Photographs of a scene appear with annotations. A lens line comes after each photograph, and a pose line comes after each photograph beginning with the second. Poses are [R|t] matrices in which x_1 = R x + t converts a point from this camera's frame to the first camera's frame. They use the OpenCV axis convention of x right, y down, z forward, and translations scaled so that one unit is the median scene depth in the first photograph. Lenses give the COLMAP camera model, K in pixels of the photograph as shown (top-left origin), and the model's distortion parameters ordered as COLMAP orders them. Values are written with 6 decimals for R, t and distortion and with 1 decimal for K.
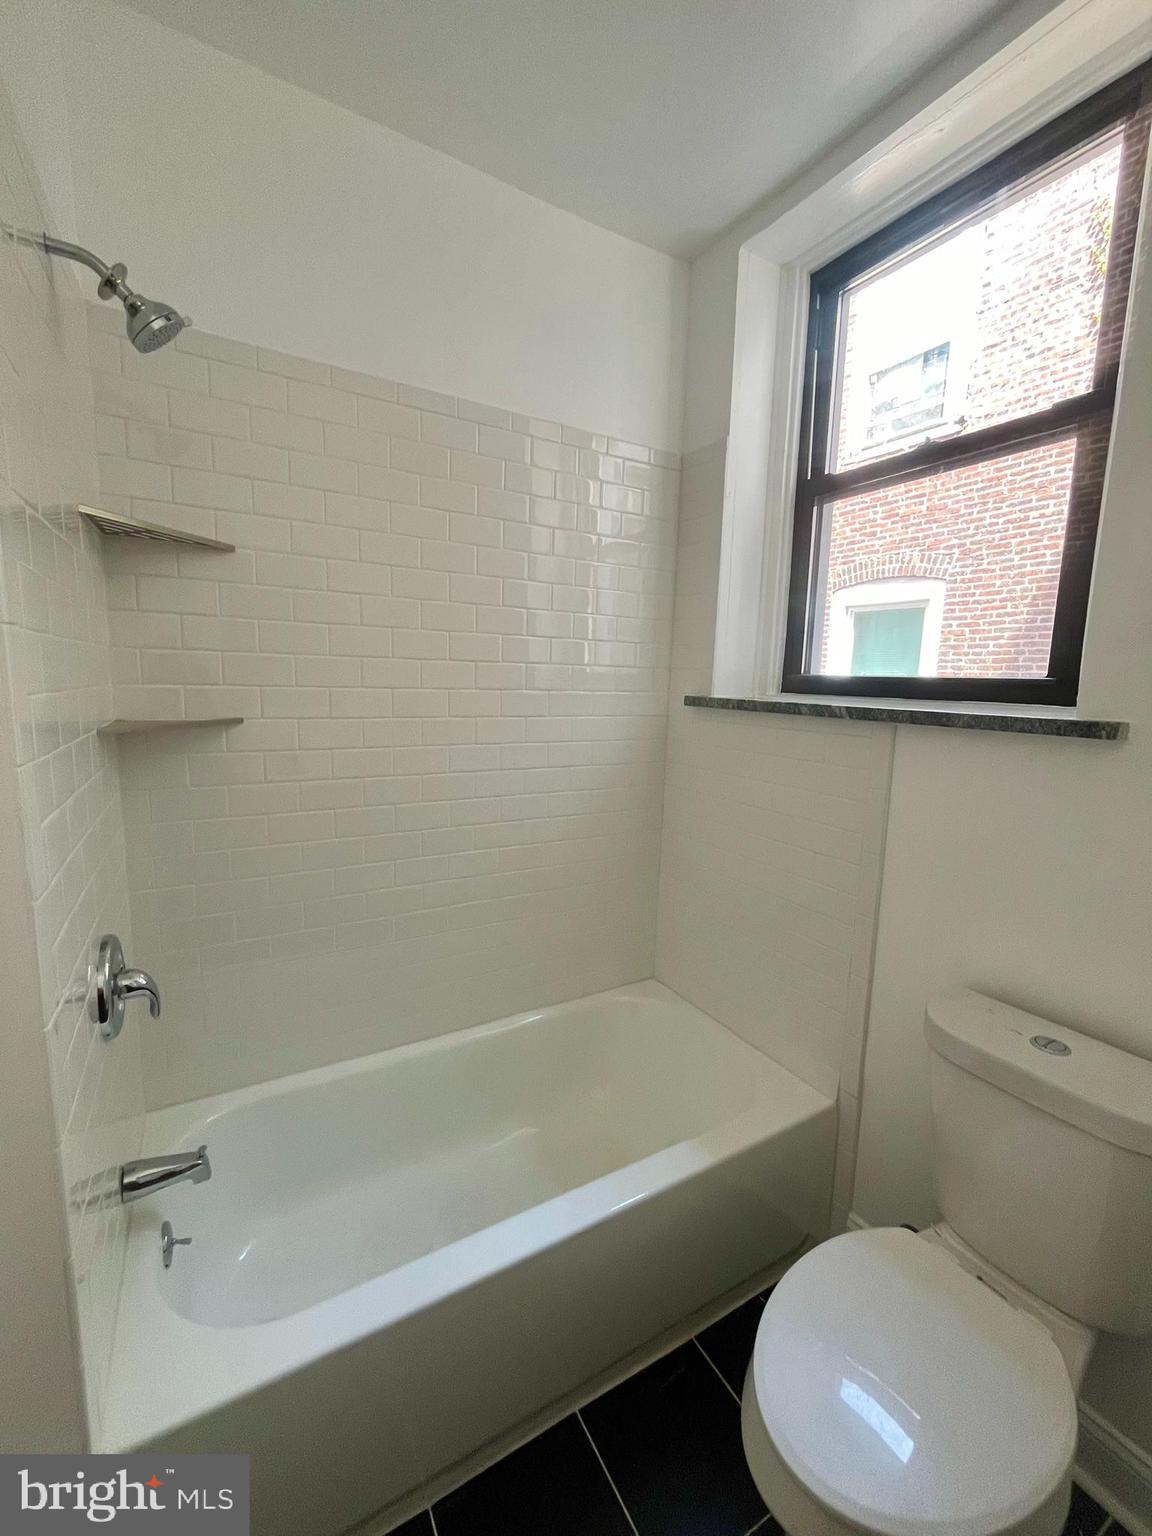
lens RADIAL K [[628.3, 0, 576.0], [0, 628.3, 768.0], [0, 0, 1]] dist [-0.003147, -0.000167]
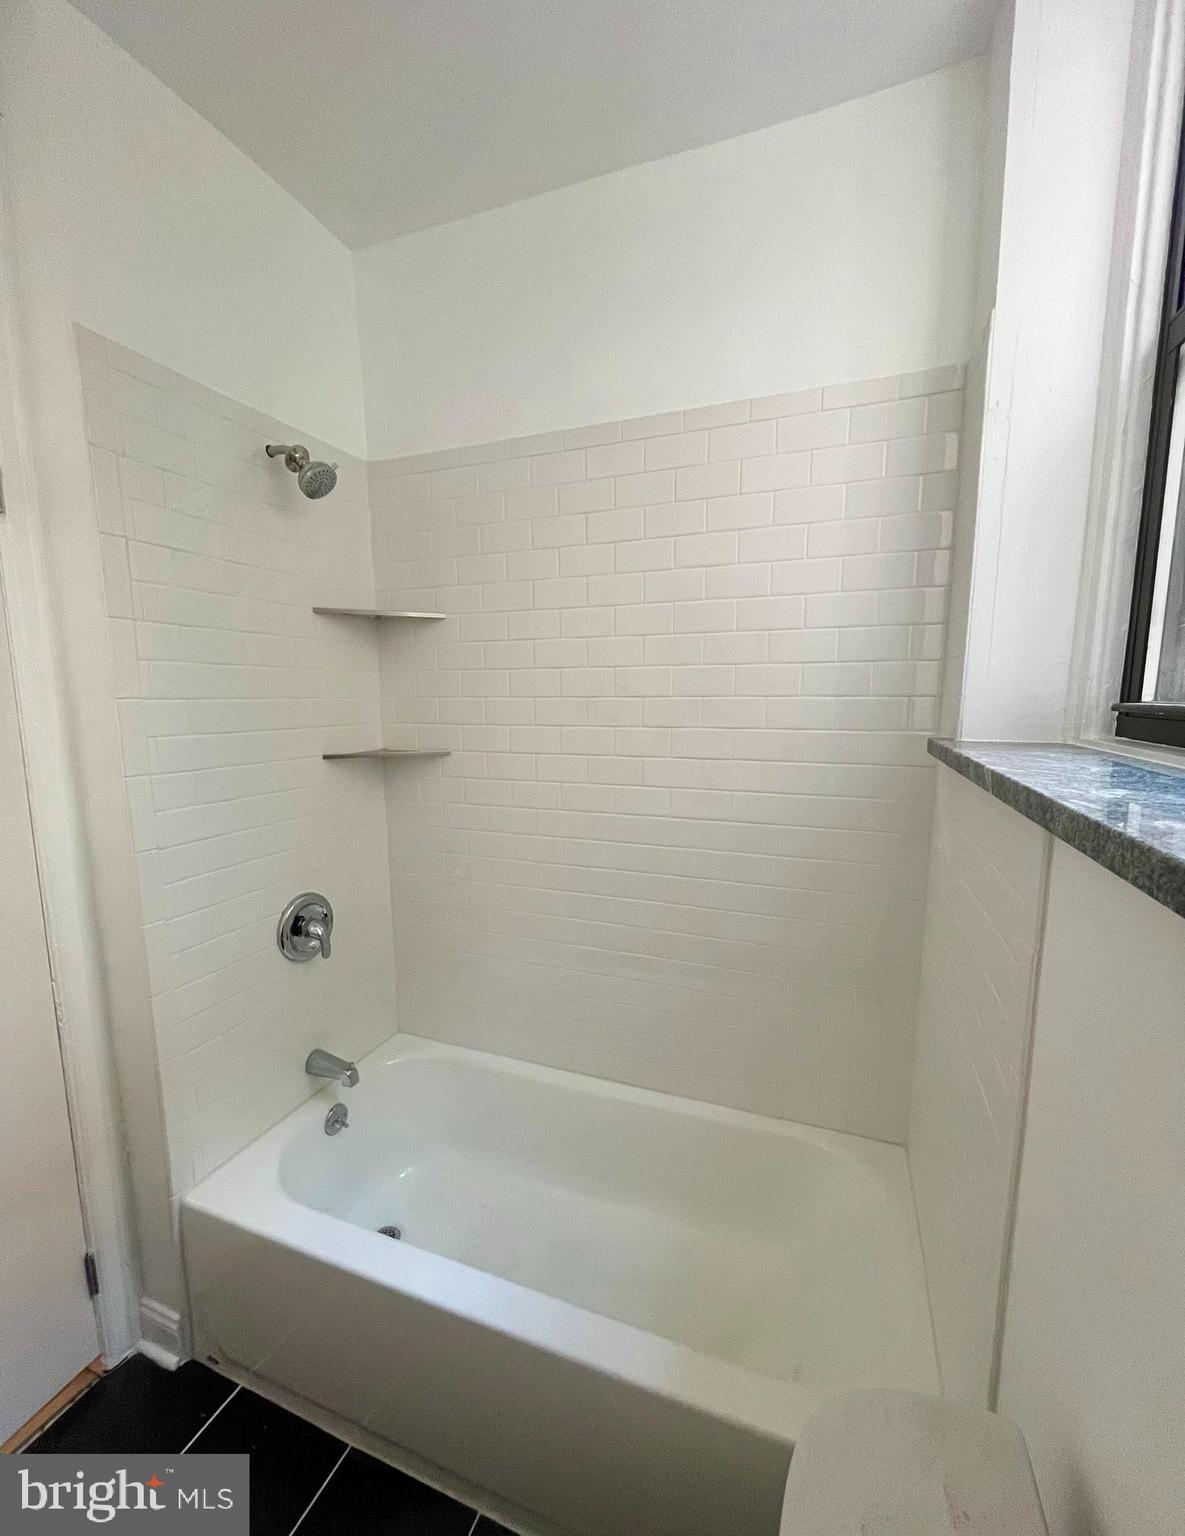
lens RADIAL K [[660.7, 0, 592.7], [0, 660.7, 802.2], [0, 0, 1]] dist [0.012942, -0.000322]
pose [[0.618251, 0.080052, -0.781893, 0.736616], [-0.095441, 0.995085, 0.026413, -0.041452], [0.780164, 0.058295, 0.622852, 0.430500]]
